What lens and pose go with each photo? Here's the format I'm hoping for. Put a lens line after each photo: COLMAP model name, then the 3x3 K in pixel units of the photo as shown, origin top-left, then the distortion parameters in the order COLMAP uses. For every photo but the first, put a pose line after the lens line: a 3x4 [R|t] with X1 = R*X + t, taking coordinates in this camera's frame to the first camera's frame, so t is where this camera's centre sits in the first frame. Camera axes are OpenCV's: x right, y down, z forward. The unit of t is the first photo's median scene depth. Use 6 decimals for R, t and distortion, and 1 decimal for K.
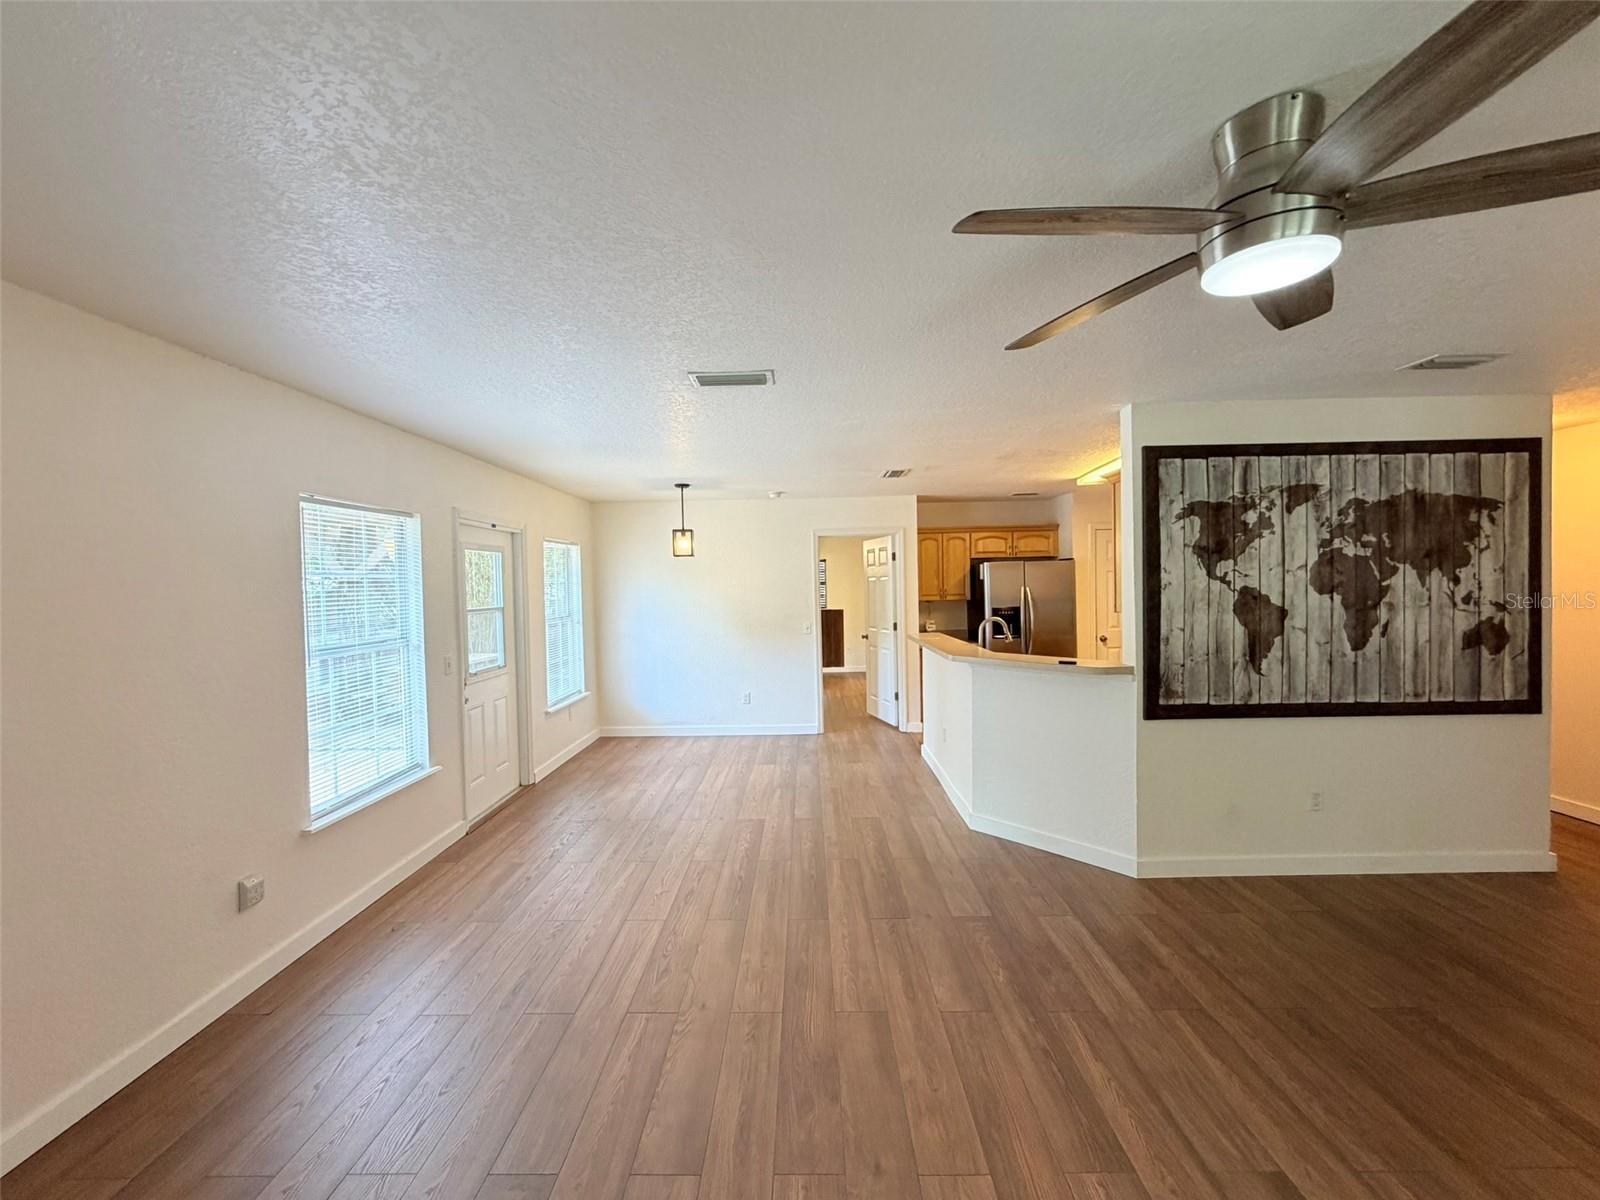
lens RADIAL K [[644.8, 0, 797.4], [0, 644.8, 600.5], [0, 0, 1]] dist [-0.002501, 0.000610]
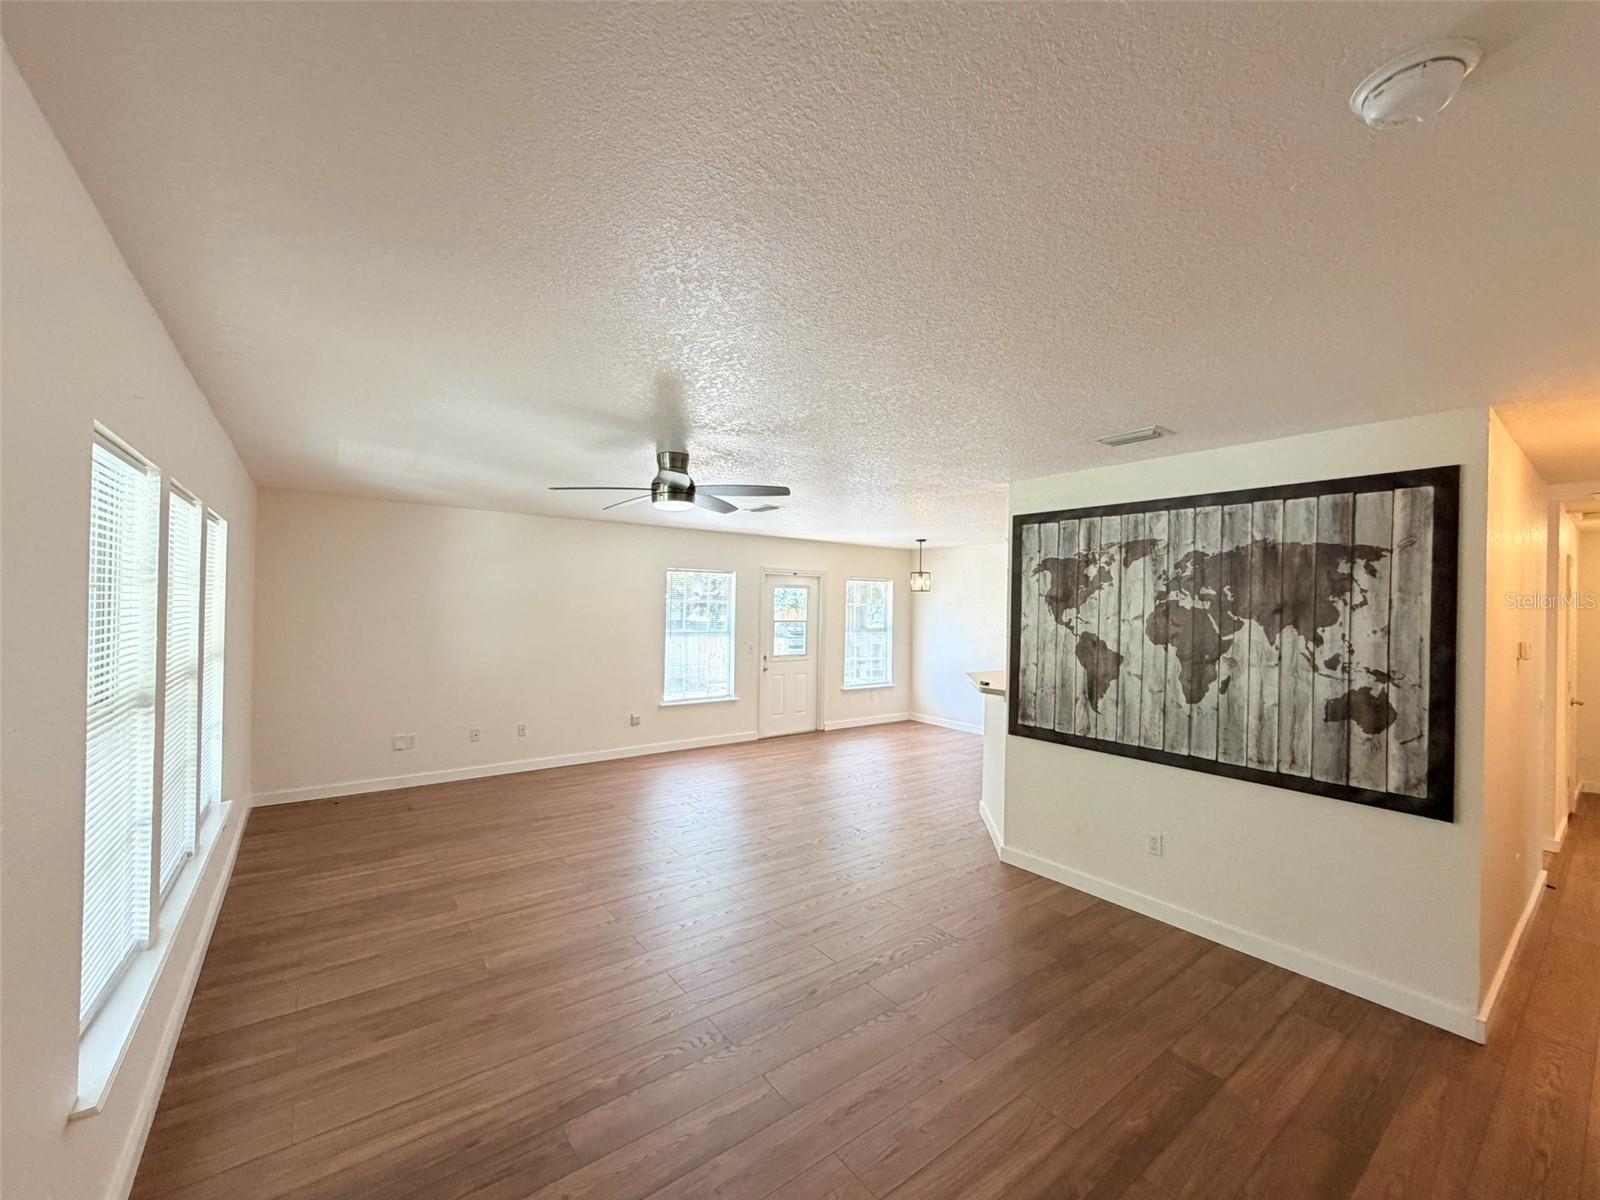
lens RADIAL K [[644.8, 0, 803.7], [0, 644.8, 599.7], [0, 0, 1]] dist [-0.002501, 0.000610]
pose [[0.616798, 0.024525, -0.786739, 1.279189], [-0.049359, 0.998752, -0.007563, -0.045441], [0.785572, 0.043497, 0.617239, -0.093742]]
